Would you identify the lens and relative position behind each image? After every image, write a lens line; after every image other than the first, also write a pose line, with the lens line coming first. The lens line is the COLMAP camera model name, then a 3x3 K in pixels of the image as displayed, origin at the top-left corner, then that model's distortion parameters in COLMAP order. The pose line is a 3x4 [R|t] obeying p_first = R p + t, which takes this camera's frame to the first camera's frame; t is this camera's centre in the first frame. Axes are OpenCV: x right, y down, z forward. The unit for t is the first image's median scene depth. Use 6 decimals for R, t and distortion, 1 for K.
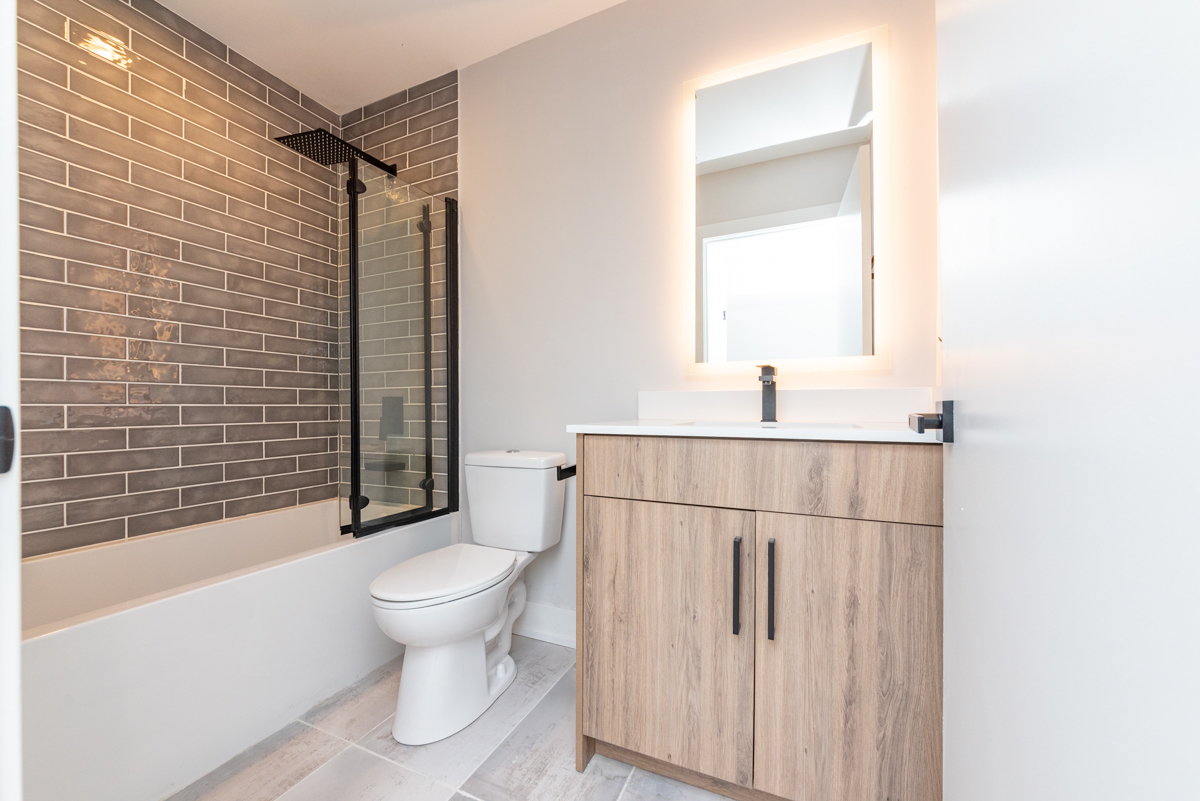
lens RADIAL K [[457.3, 0, 600.0], [0, 457.3, 400.5], [0, 0, 1]] dist [-0.011345, 0.000311]
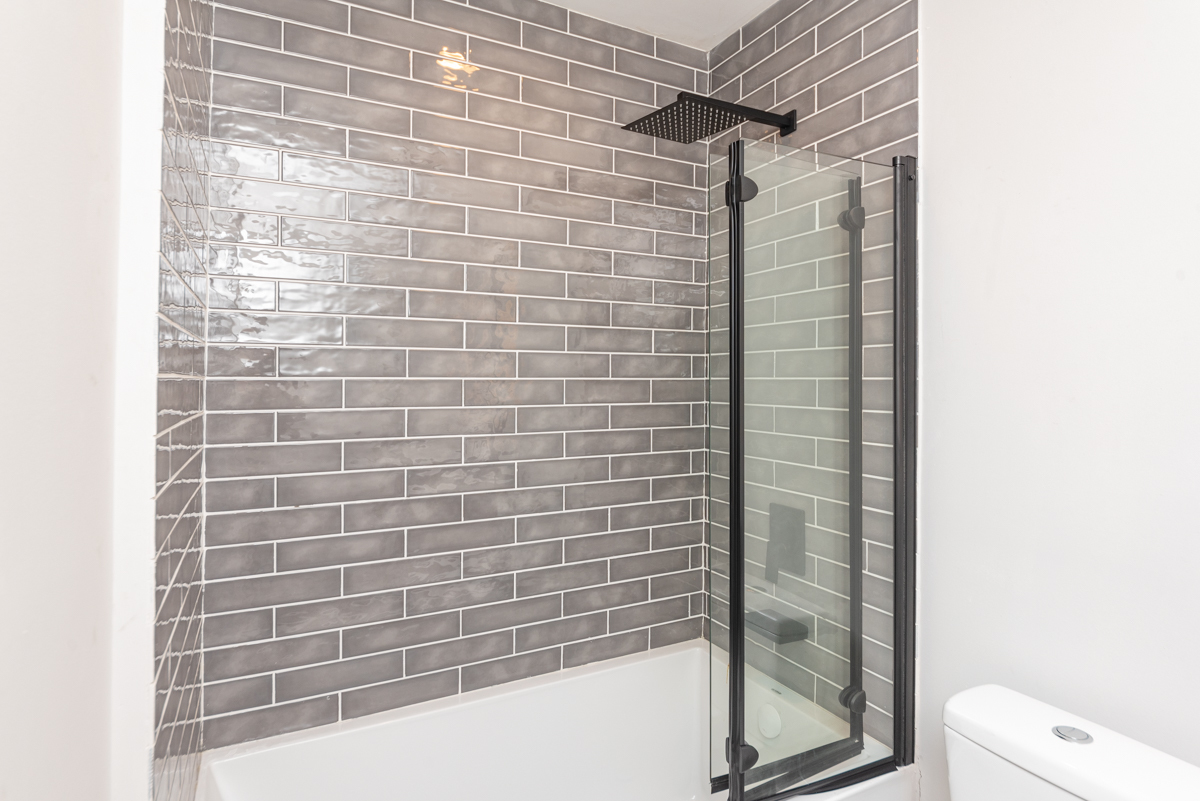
lens RADIAL K [[646.3, 0, 597.9], [0, 646.3, 364.1], [0, 0, 1]] dist [-0.001060, -0.000206]
pose [[0.785312, -0.003148, -0.619092, -0.147158], [-0.008260, 0.999845, -0.015563, -0.193669], [0.619045, 0.017335, 0.785164, 0.218827]]
